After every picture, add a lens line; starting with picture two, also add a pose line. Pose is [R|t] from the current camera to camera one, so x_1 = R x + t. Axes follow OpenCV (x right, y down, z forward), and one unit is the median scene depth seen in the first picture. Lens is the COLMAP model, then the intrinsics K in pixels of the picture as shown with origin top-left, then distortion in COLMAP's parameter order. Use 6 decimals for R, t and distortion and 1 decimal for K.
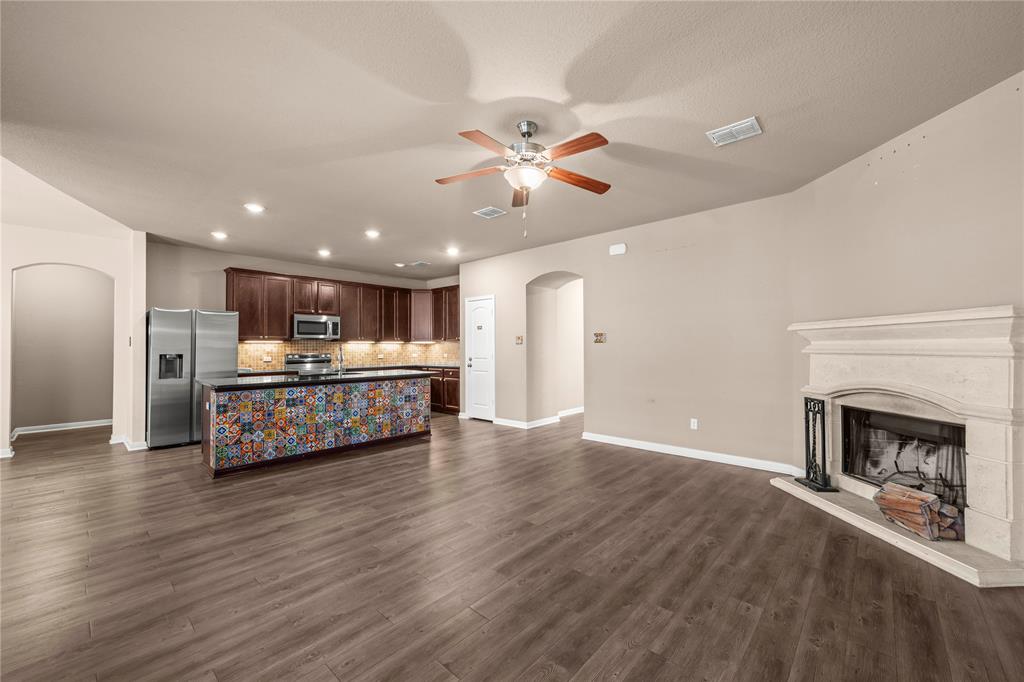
lens RADIAL K [[402.9, 0, 514.5], [0, 402.9, 339.3], [0, 0, 1]] dist [0.000253, -0.000030]
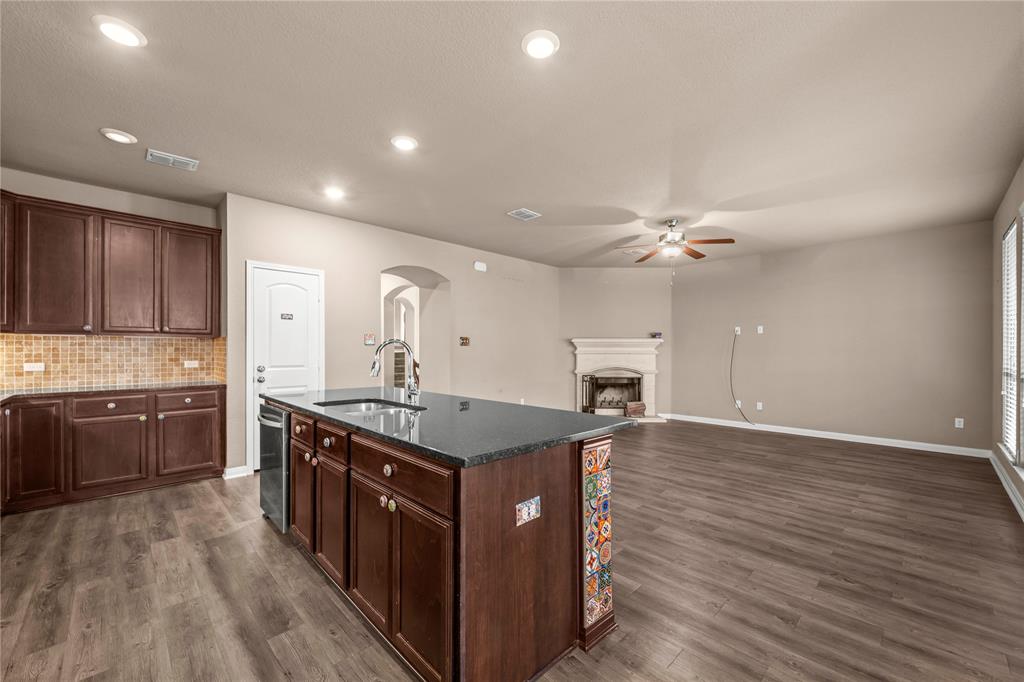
lens RADIAL K [[402.9, 0, 519.7], [0, 402.9, 350.7], [0, 0, 1]] dist [0.000253, -0.000030]
pose [[0.062727, 0.001650, 0.998029, -1.728157], [-0.023499, 0.999724, -0.000176, 0.037332], [-0.997754, -0.023441, 0.062749, 1.538138]]
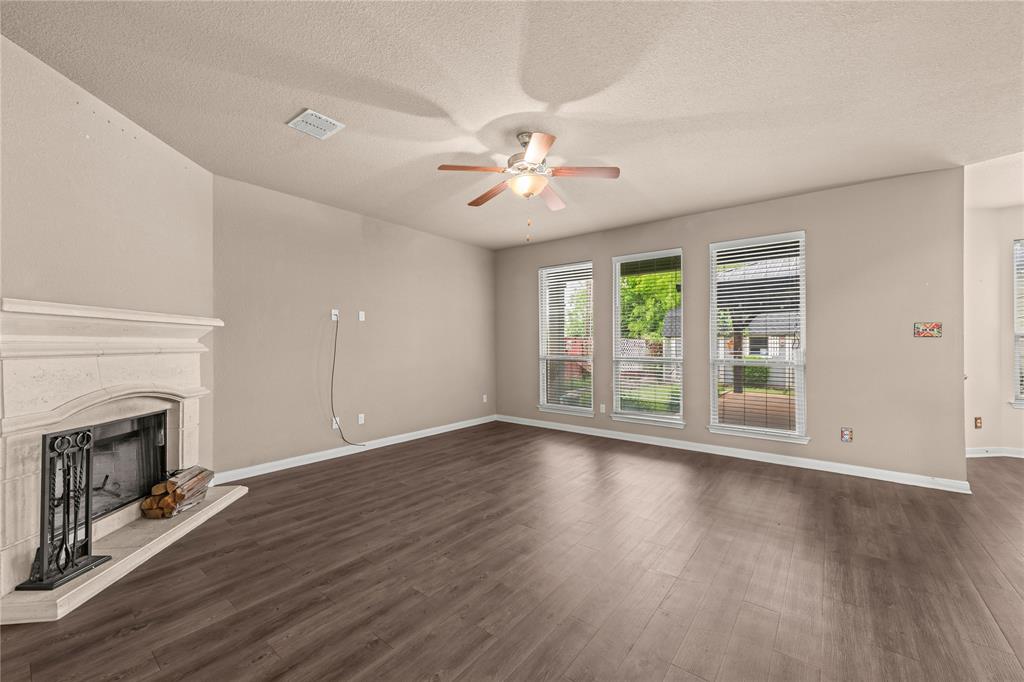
lens RADIAL K [[402.9, 0, 513.2], [0, 402.9, 340.3], [0, 0, 1]] dist [0.000253, -0.000030]
pose [[-0.997729, 0.001813, -0.067334, 0.142380], [0.003803, 0.999559, -0.029439, 0.040774], [0.067250, -0.029628, -0.997296, 2.063344]]
